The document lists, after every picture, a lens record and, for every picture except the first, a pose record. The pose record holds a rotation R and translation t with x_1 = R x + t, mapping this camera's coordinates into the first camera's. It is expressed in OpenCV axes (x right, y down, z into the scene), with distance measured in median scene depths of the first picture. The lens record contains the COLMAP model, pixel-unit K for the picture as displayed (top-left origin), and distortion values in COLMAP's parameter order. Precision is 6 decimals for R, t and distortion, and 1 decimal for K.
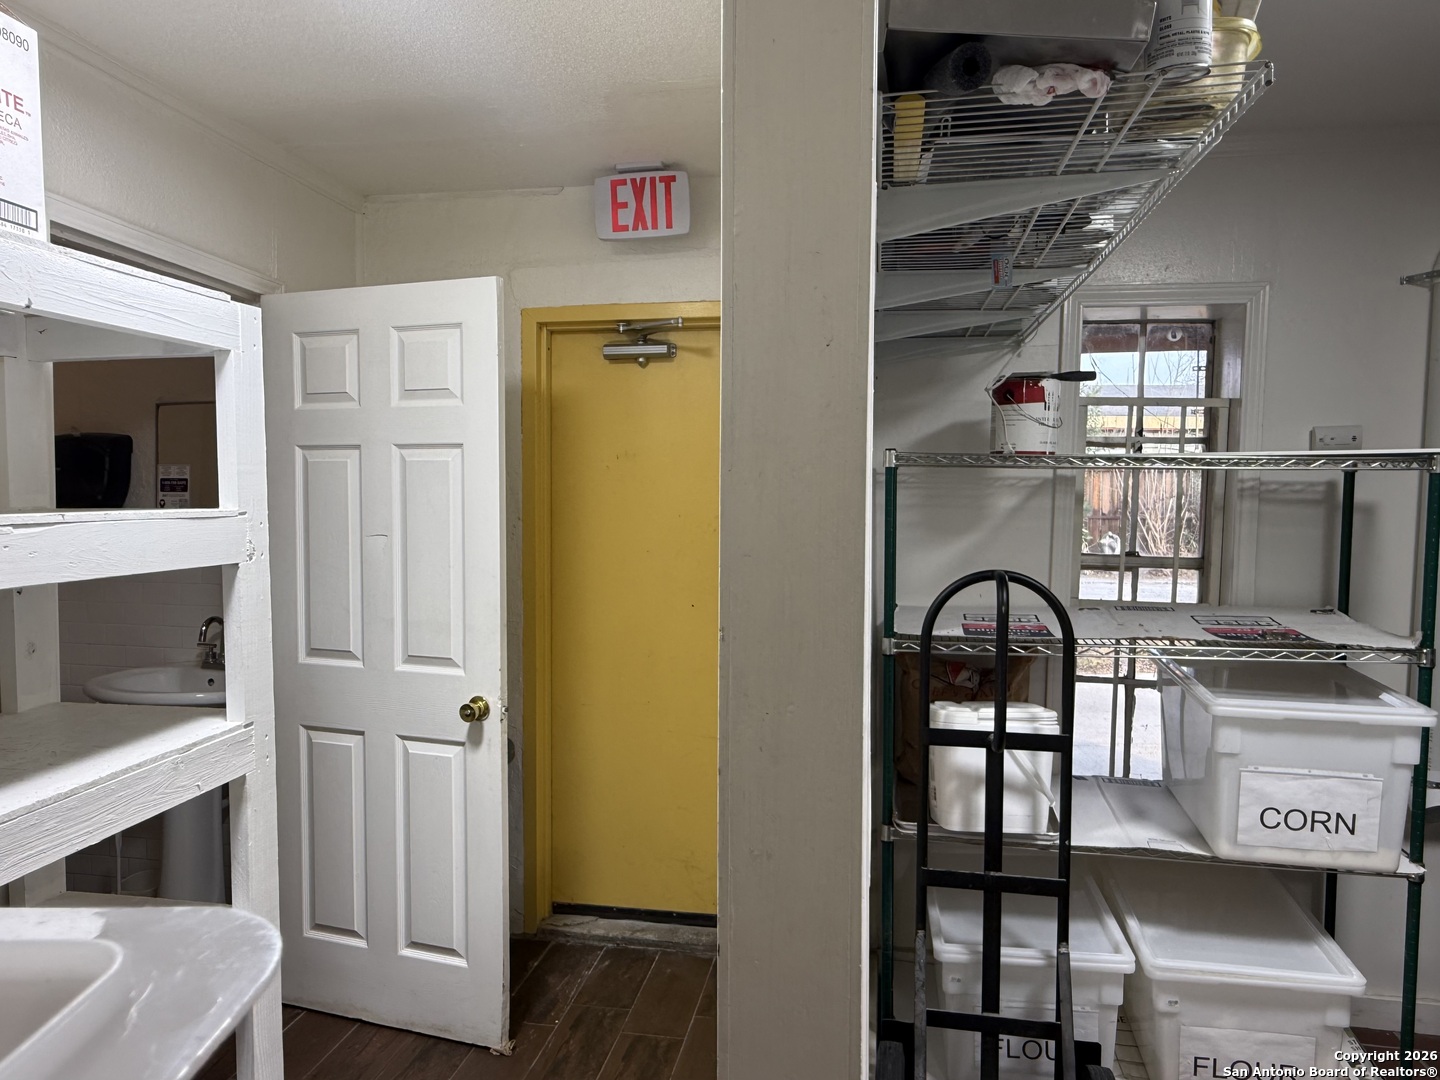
lens RADIAL K [[935.2, 0, 718.6], [0, 935.2, 541.1], [0, 0, 1]] dist [-0.002818, 0.001687]
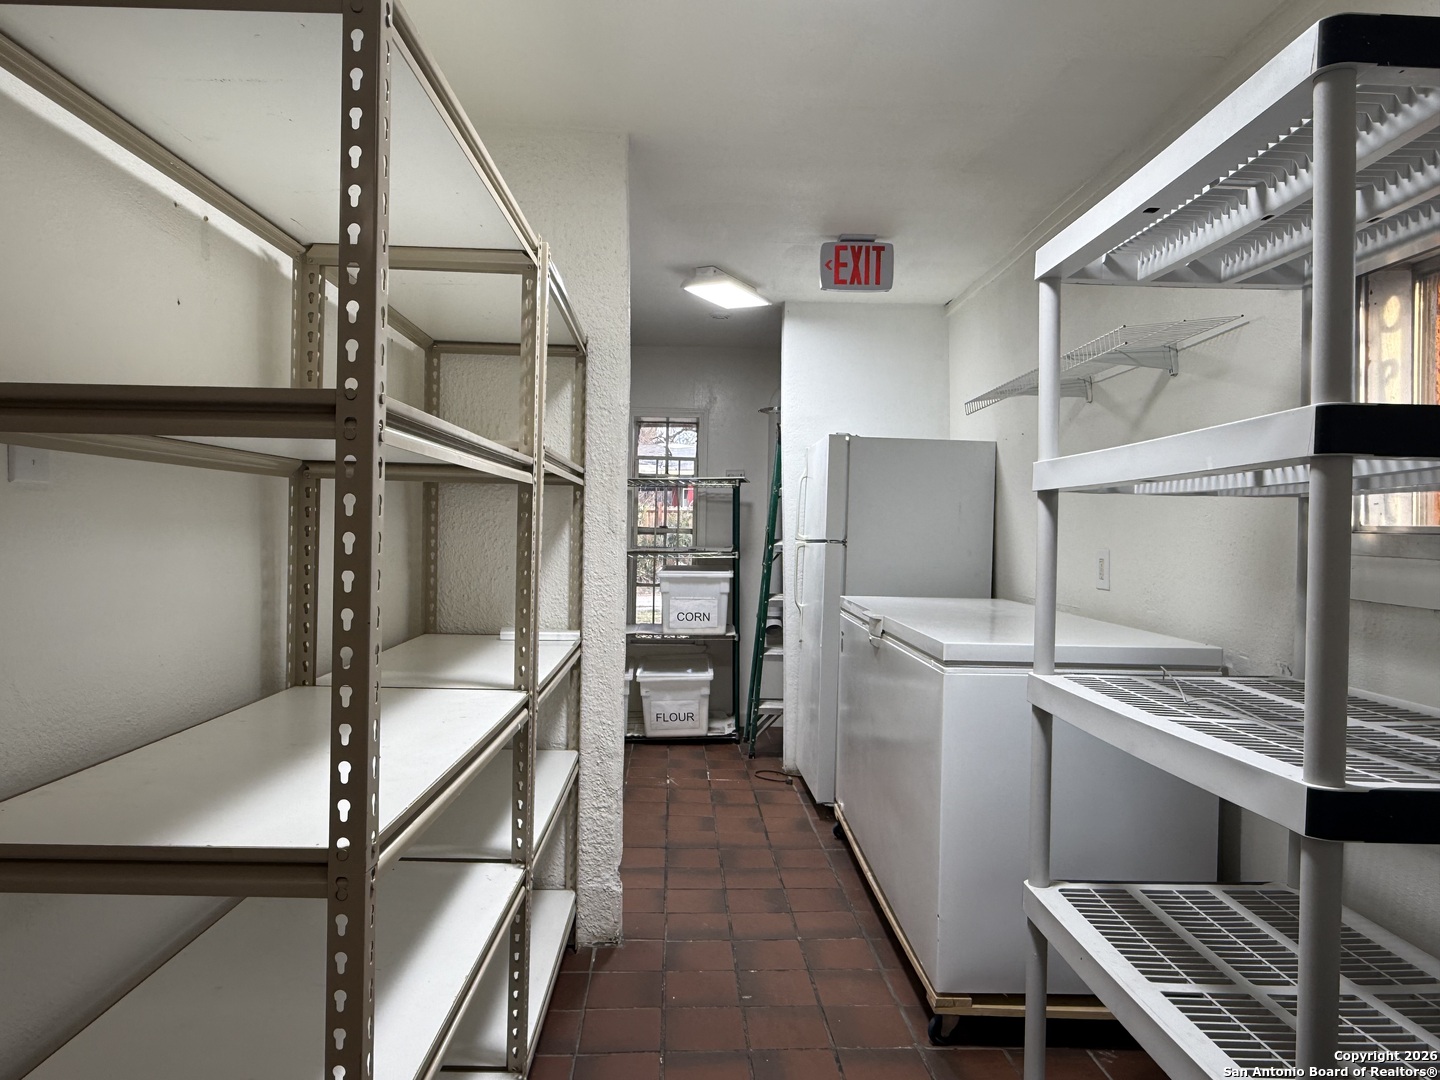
lens RADIAL K [[935.2, 0, 712.7], [0, 935.2, 541.2], [0, 0, 1]] dist [-0.002818, 0.001687]
pose [[0.977049, 0.002674, 0.212996, 0.107214], [0.008495, 0.998637, -0.051506, 0.203907], [-0.212843, 0.052133, 0.975695, -1.480398]]
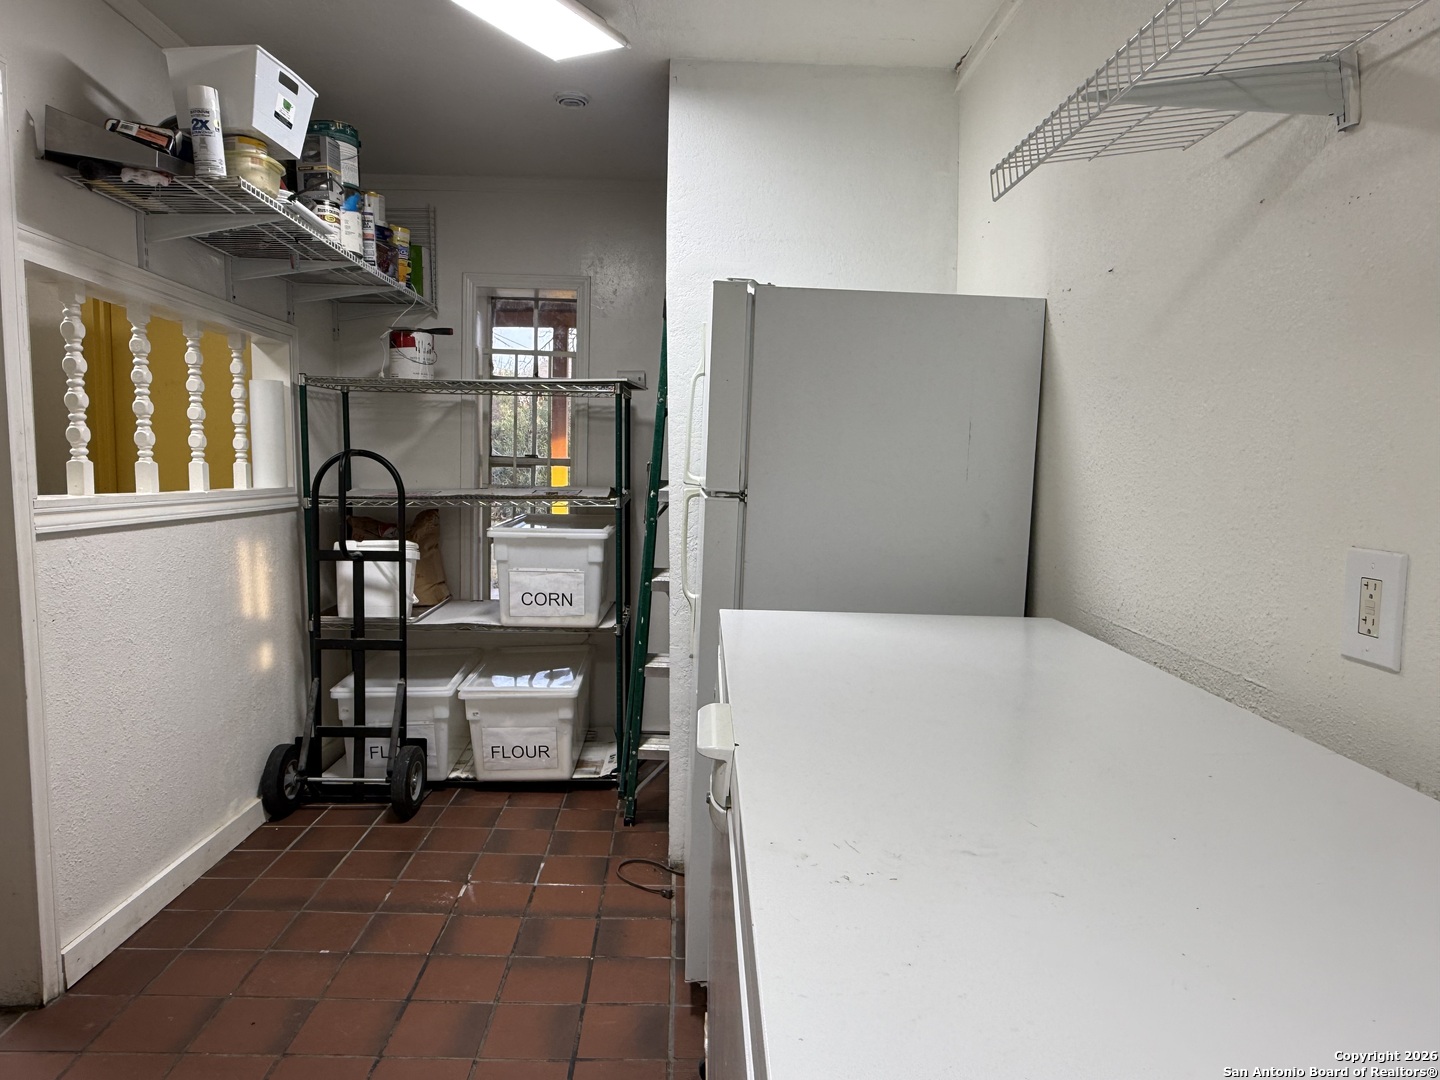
lens RADIAL K [[935.2, 0, 721.1], [0, 935.2, 546.0], [0, 0, 1]] dist [-0.002818, 0.001687]
pose [[0.976639, -0.006846, 0.214776, 0.527112], [-0.000823, 0.999366, 0.035599, 0.130513], [-0.214884, -0.034944, 0.976014, -0.661375]]
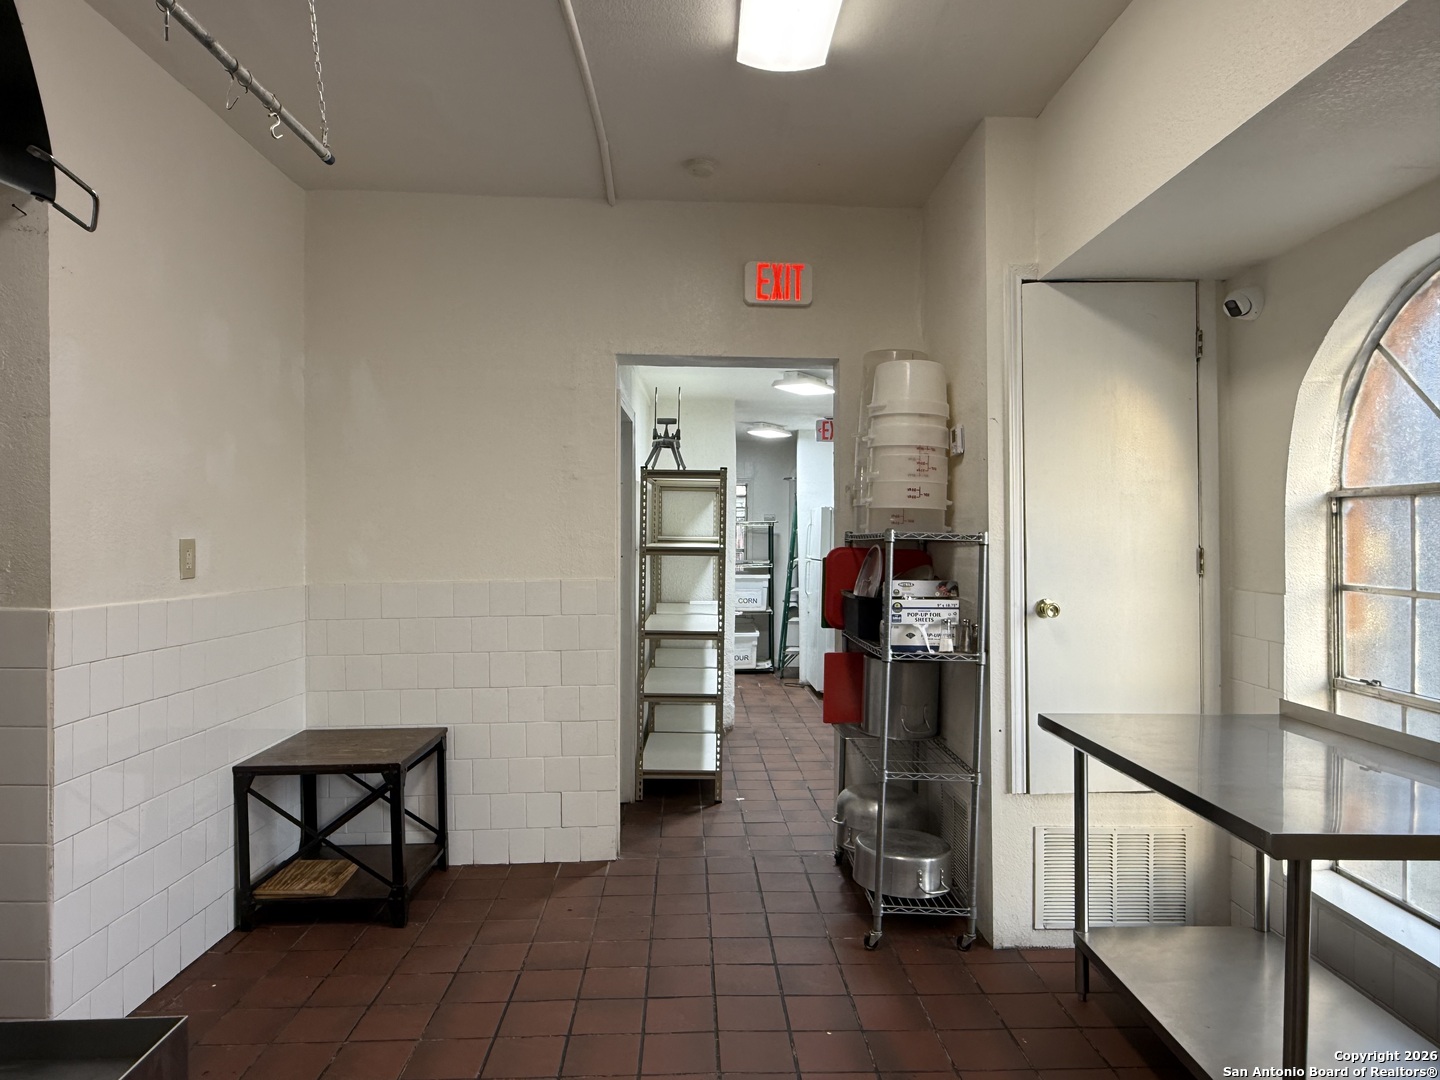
lens RADIAL K [[935.2, 0, 720.5], [0, 935.2, 539.3], [0, 0, 1]] dist [-0.002818, 0.001687]
pose [[0.978578, -0.004310, 0.205834, -0.425132], [0.015149, 0.998578, -0.051114, 0.209380], [-0.205321, 0.053137, 0.977251, -3.256681]]
